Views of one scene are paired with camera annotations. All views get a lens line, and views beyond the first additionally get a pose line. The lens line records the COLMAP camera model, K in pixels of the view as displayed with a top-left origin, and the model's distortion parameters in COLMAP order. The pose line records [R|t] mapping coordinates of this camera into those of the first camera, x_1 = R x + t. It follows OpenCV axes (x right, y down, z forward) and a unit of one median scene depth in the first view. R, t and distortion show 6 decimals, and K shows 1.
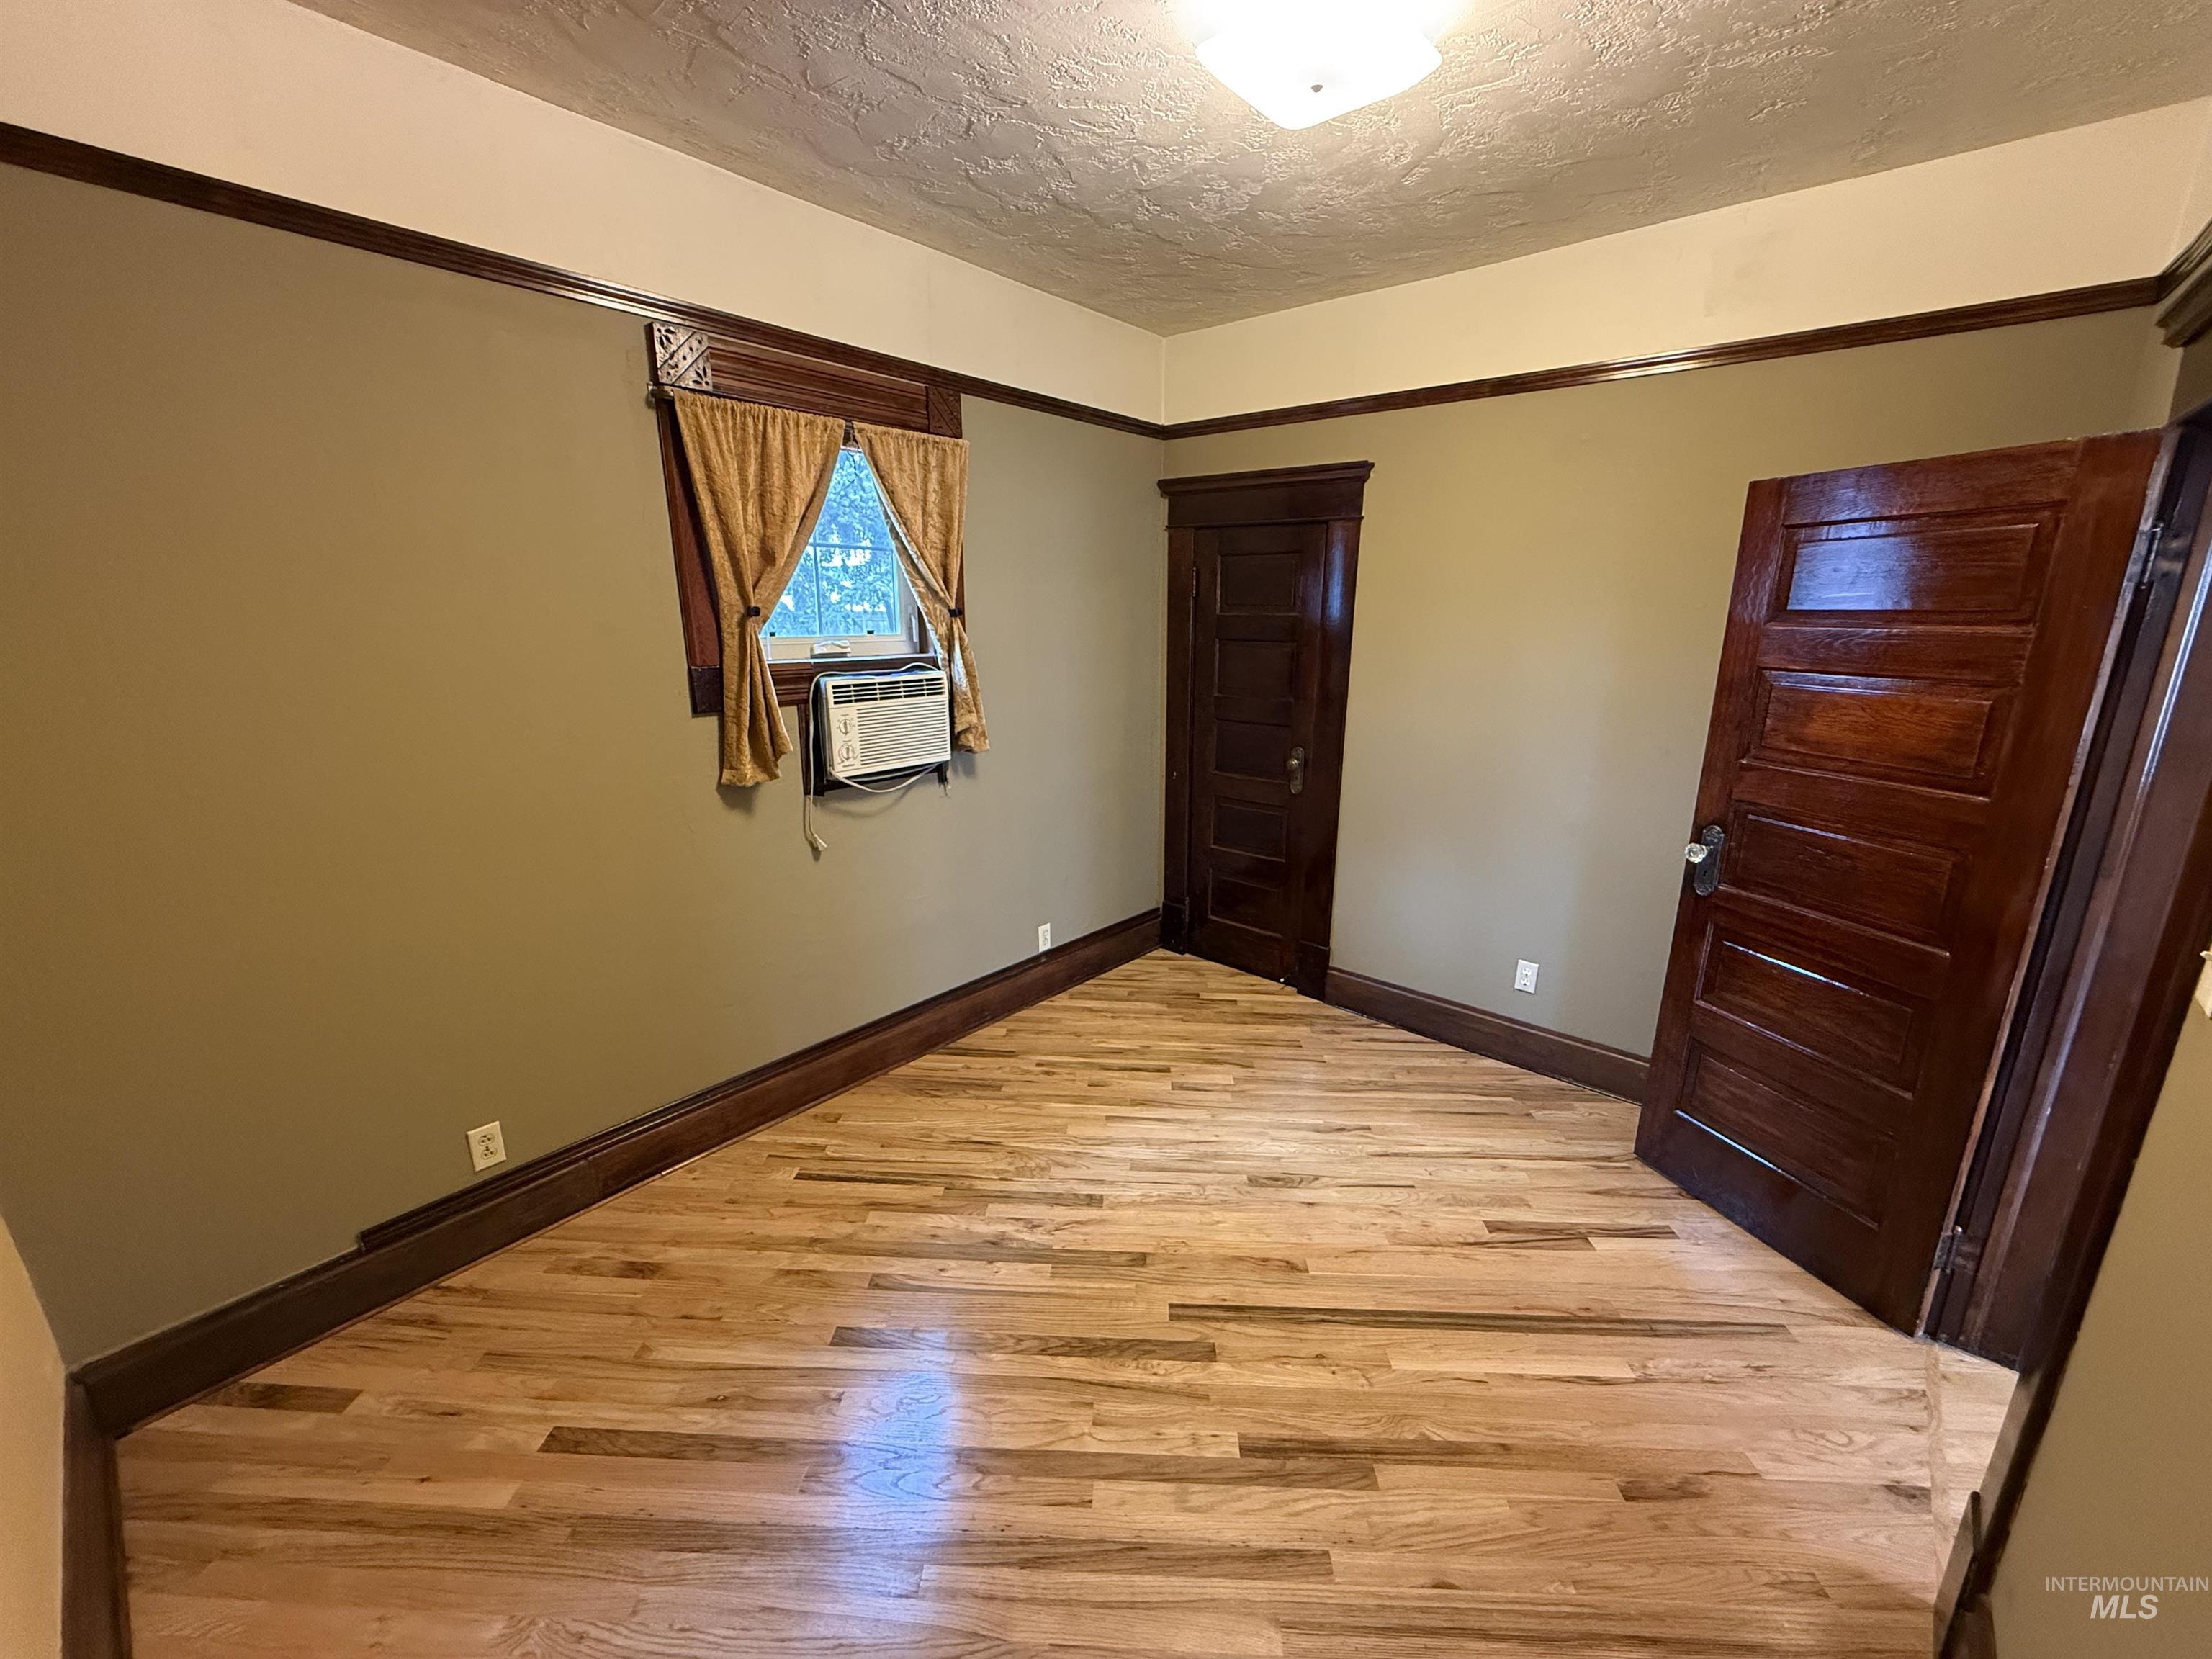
lens RADIAL K [[877.3, 0, 1100.0], [0, 877.3, 830.7], [0, 0, 1]] dist [-0.000423, -0.000271]
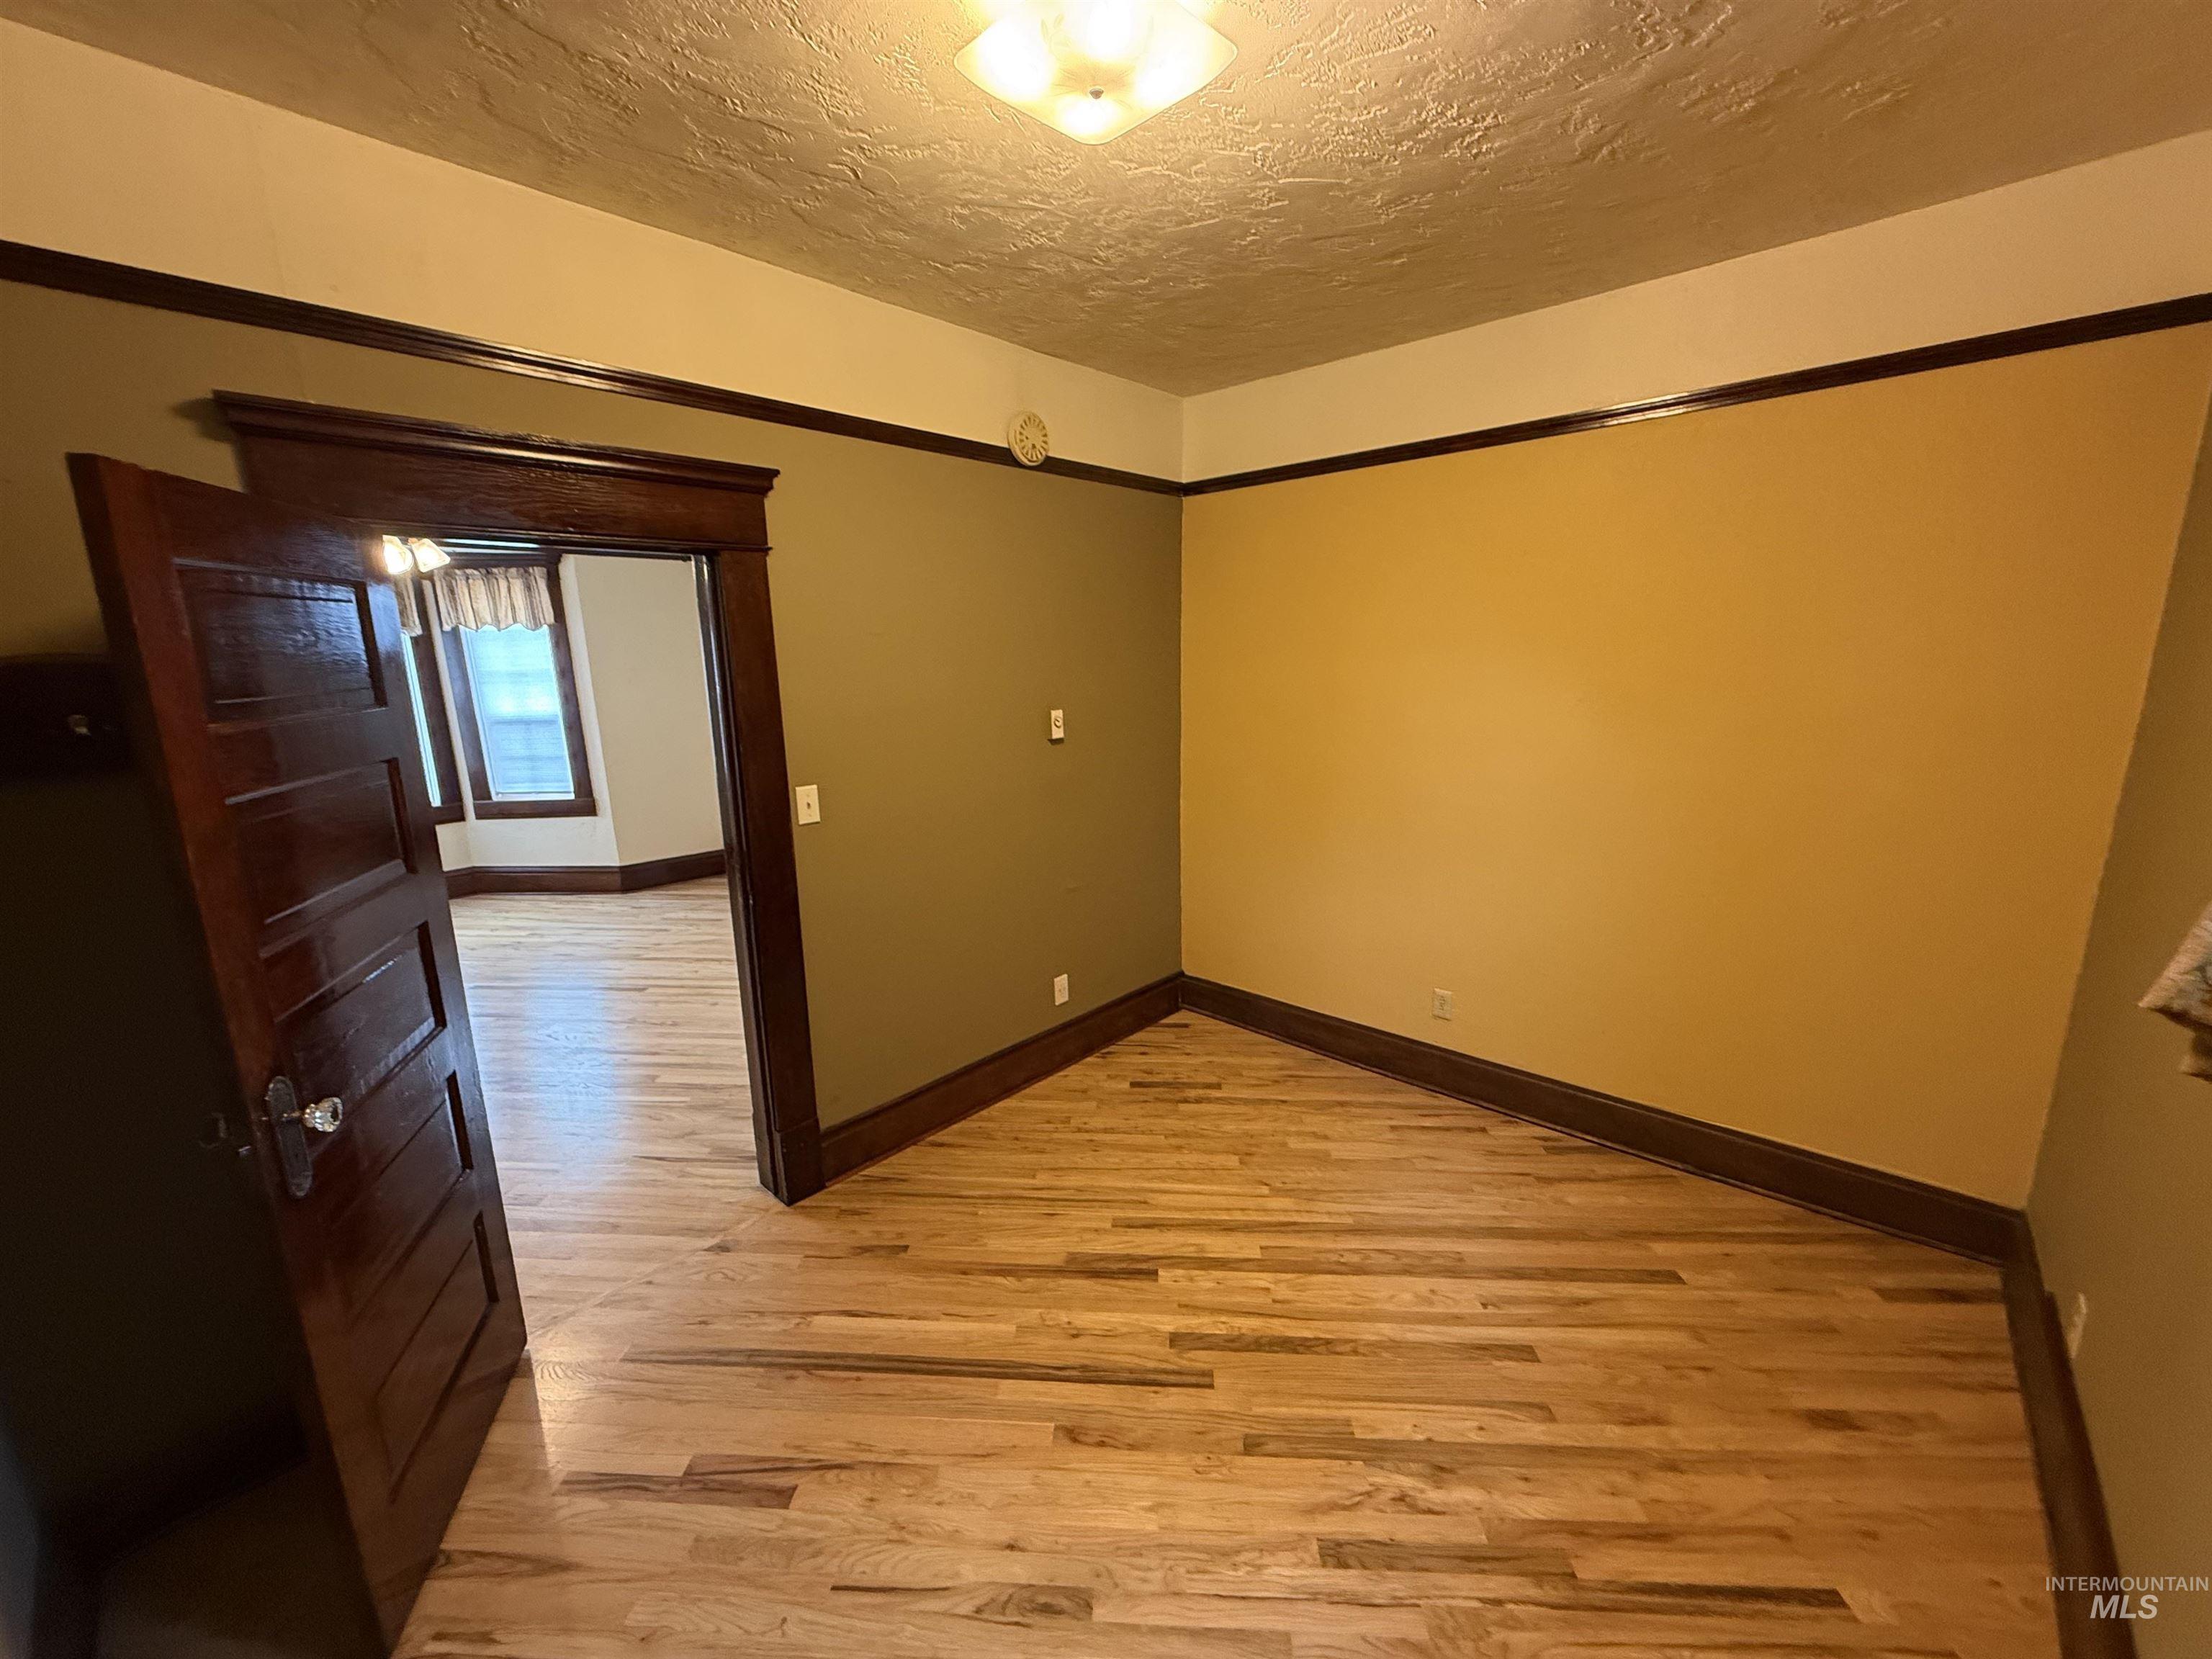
lens RADIAL K [[877.3, 0, 1100.0], [0, 877.3, 830.7], [0, 0, 1]] dist [-0.000423, -0.000271]
pose [[-0.999678, 0.011163, 0.022805, 0.179779], [0.020105, 0.896590, 0.442406, -0.444070], [-0.015508, 0.442722, -0.896525, 1.638301]]
